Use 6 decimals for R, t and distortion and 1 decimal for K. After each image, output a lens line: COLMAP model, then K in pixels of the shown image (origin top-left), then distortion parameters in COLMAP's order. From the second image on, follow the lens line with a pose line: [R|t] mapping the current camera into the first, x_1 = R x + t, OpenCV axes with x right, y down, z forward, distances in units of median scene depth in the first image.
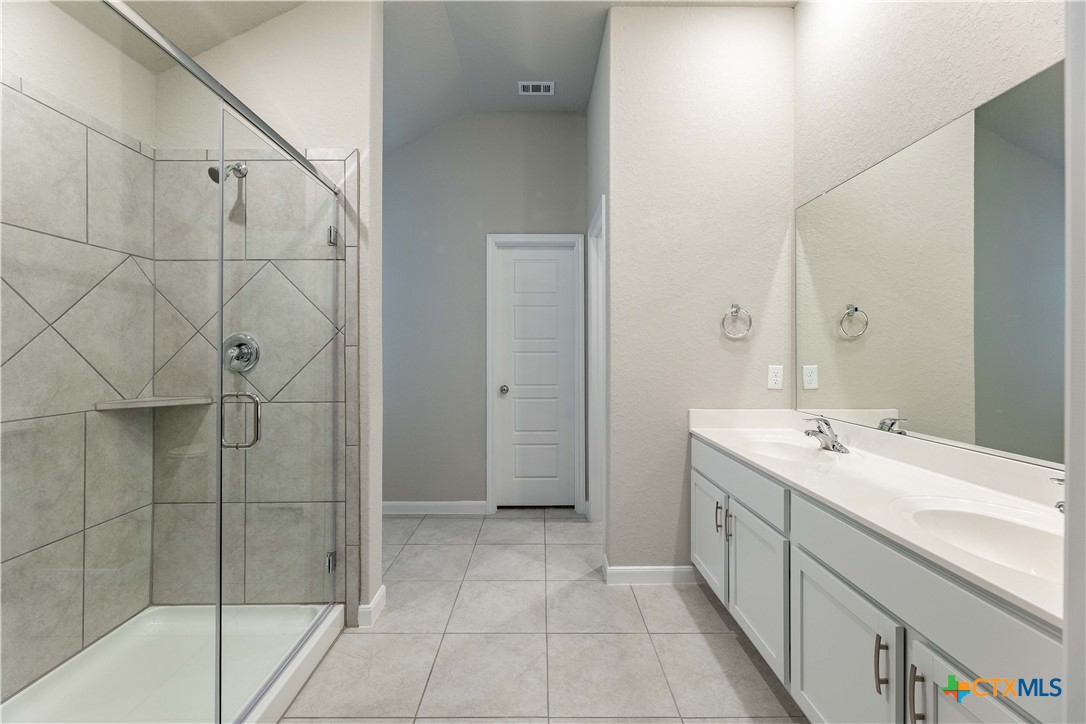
lens RADIAL K [[438.6, 0, 544.9], [0, 438.6, 353.1], [0, 0, 1]] dist [0.000781, -0.000066]
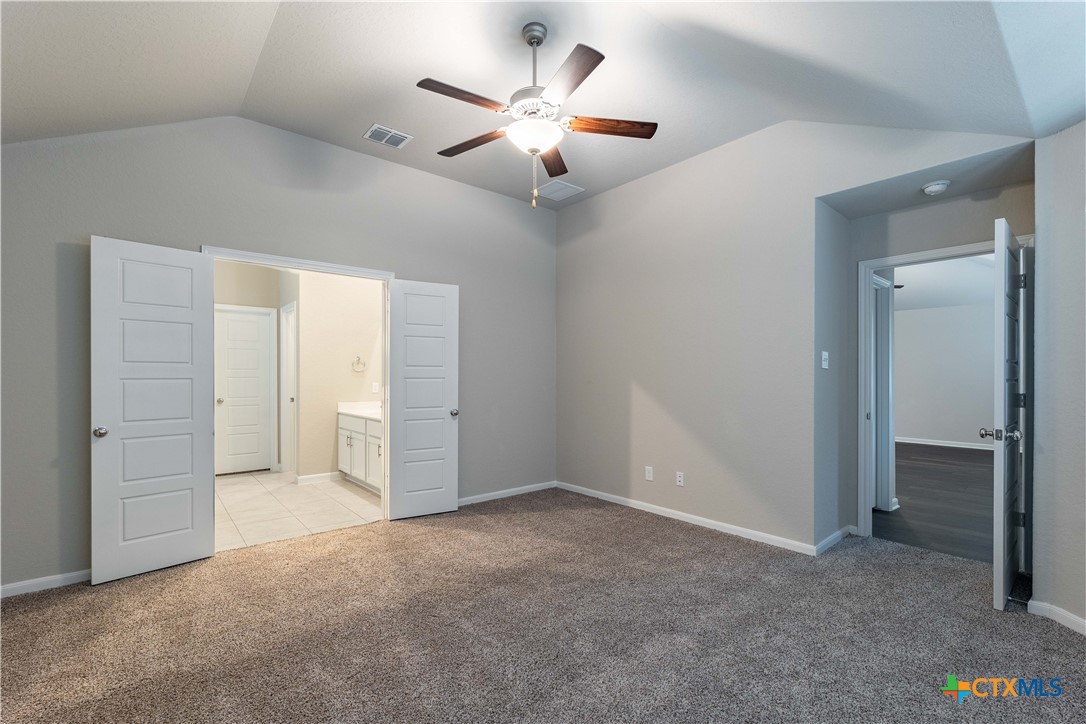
lens RADIAL K [[452.8, 0, 527.2], [0, 452.8, 374.6], [0, 0, 1]] dist [0.003256, 0.000610]
pose [[0.779481, 0.000853, 0.626425, -0.374017], [0.004505, 0.999966, -0.006967, 0.005041], [-0.626409, 0.008253, 0.779451, -1.441300]]
